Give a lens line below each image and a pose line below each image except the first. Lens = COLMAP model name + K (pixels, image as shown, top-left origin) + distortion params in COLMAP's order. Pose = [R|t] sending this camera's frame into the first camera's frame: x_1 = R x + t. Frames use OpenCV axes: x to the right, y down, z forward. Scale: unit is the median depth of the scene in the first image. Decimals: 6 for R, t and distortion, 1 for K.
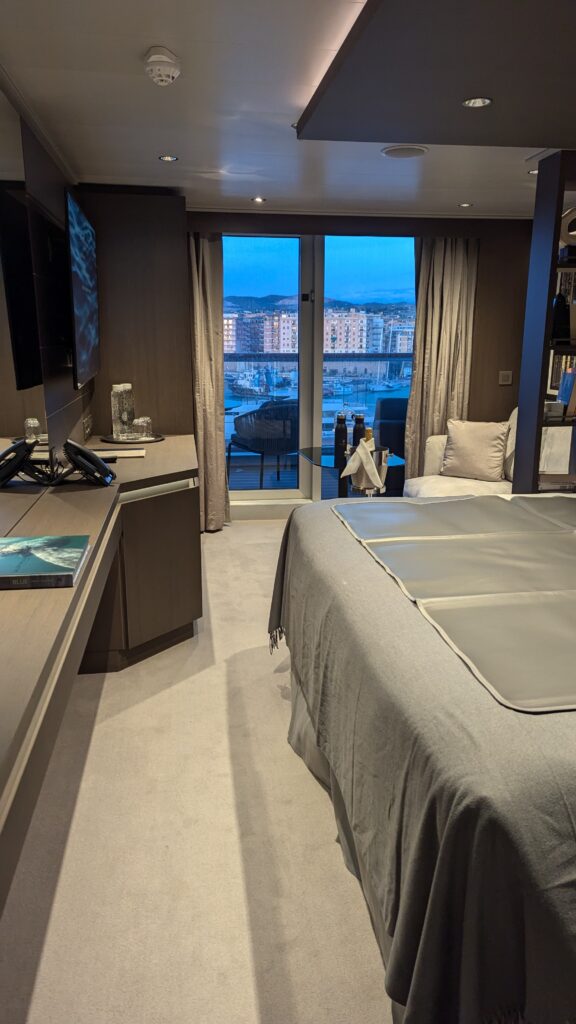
lens RADIAL K [[735.5, 0, 284.5], [0, 735.5, 506.1], [0, 0, 1]] dist [0.060172, -0.034677]
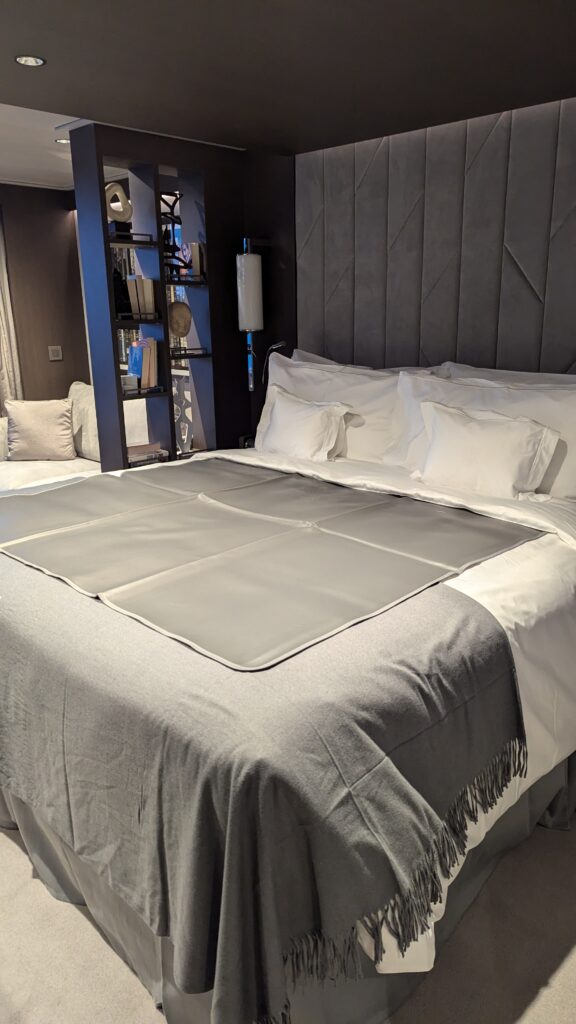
lens RADIAL K [[735.5, 0, 307.2], [0, 735.5, 504.0], [0, 0, 1]] dist [0.060172, -0.034677]
pose [[0.789947, -0.171139, 0.588808, -0.076739], [0.151277, 0.984973, 0.083332, -0.013844], [-0.594221, 0.023245, 0.803966, 0.036126]]
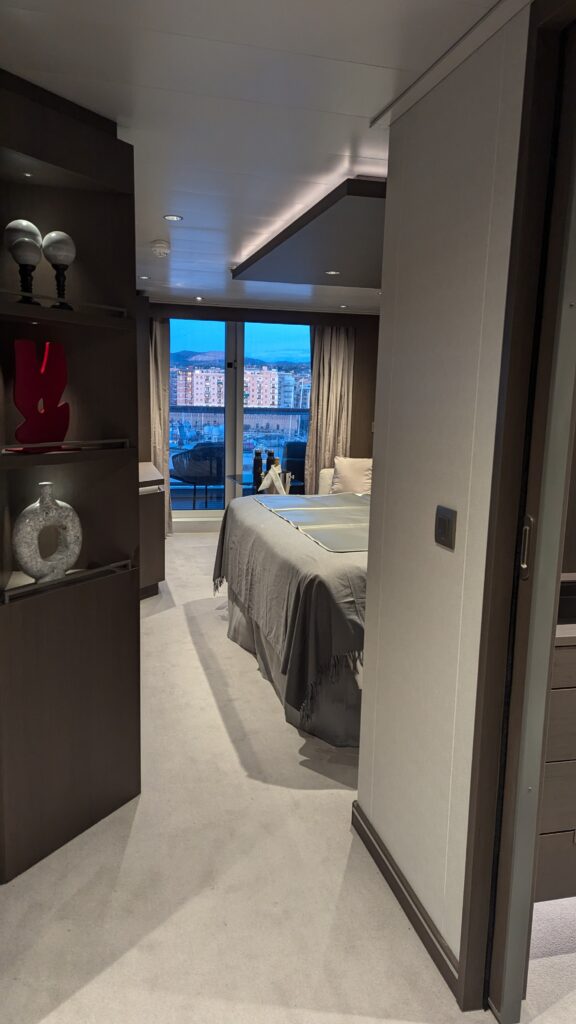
lens RADIAL K [[735.5, 0, 286.4], [0, 735.5, 515.5], [0, 0, 1]] dist [0.060172, -0.034677]
pose [[0.992732, 0.003237, 0.120299, -0.048485], [0.004054, 0.998172, -0.060308, 0.111809], [-0.120274, 0.060358, 0.990904, -0.507299]]
